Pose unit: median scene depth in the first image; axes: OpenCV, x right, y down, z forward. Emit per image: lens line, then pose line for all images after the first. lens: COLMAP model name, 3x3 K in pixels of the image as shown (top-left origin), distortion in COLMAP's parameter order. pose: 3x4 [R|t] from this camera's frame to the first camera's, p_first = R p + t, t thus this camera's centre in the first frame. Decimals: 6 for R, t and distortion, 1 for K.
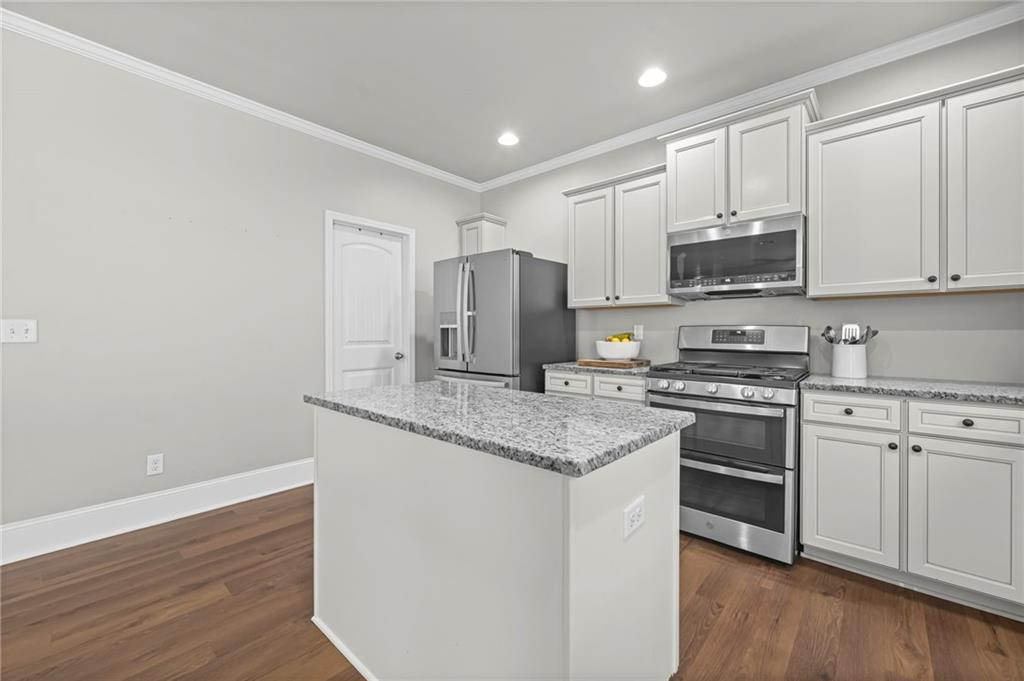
lens RADIAL K [[415.4, 0, 507.6], [0, 415.4, 330.2], [0, 0, 1]] dist [-0.001507, 0.000041]
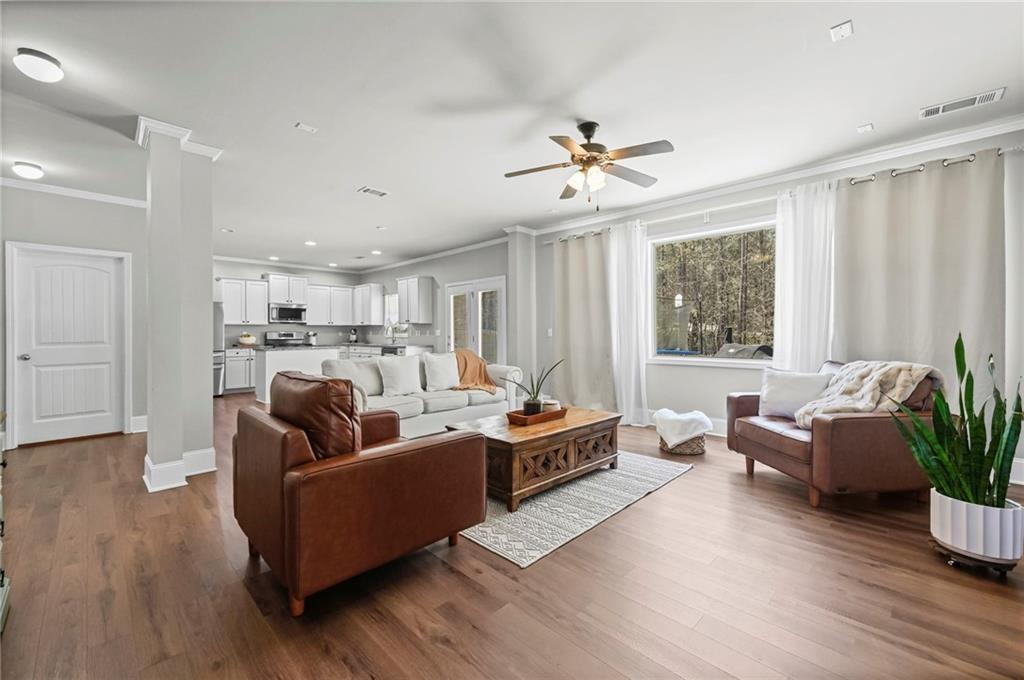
lens RADIAL K [[418.0, 0, 513.5], [0, 418.0, 331.9], [0, 0, 1]] dist [0.001239, 0.000228]
pose [[0.046134, 0.000440, 0.998935, -3.090788], [0.003096, 0.999995, -0.000583, -0.004028], [-0.998930, 0.003120, 0.046133, -1.142973]]
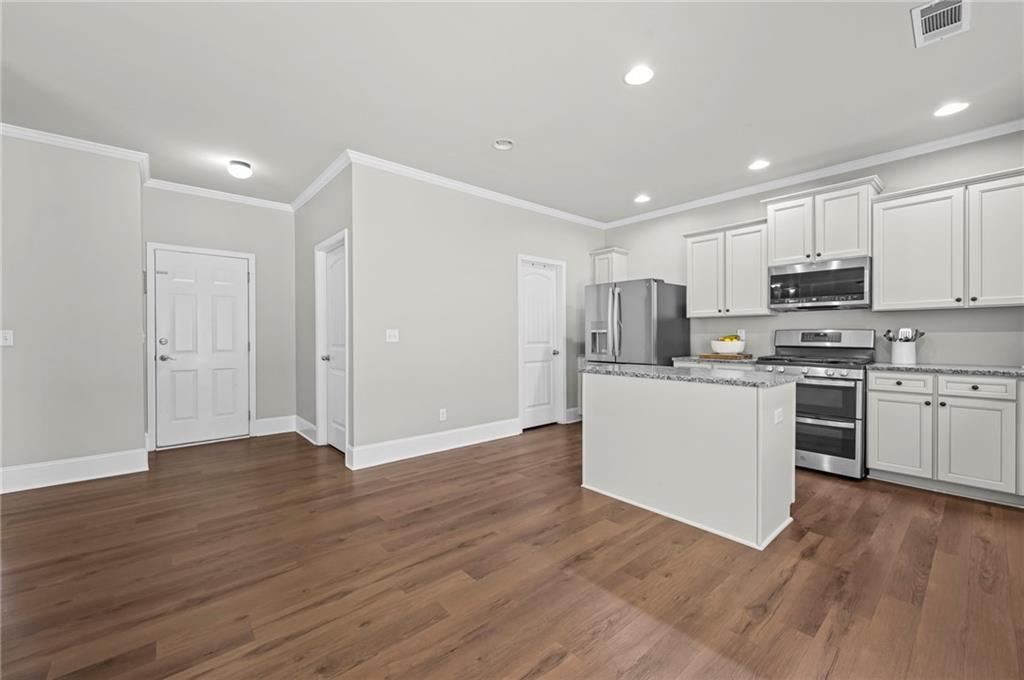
lens RADIAL K [[406.7, 0, 508.5], [0, 406.7, 335.9], [0, 0, 1]] dist [-0.000060, -0.000103]
pose [[0.991553, -0.004994, -0.129603, -0.379920], [0.005788, 0.999967, 0.005752, -0.003863], [0.129570, -0.006454, 0.991549, -0.607200]]
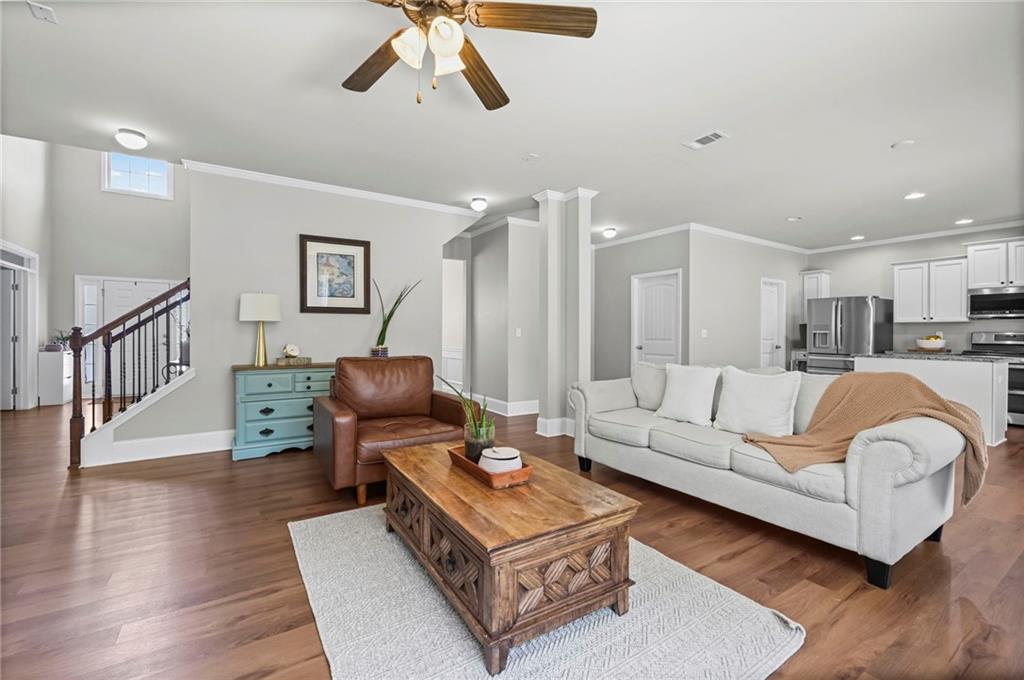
lens RADIAL K [[426.0, 0, 510.9], [0, 426.0, 335.8], [0, 0, 1]] dist [-0.003700, -0.000083]
pose [[0.959819, 0.005634, -0.280564, -1.420162], [-0.003322, 0.999957, 0.008713, -0.004461], [0.280601, -0.007431, 0.959796, -1.976532]]
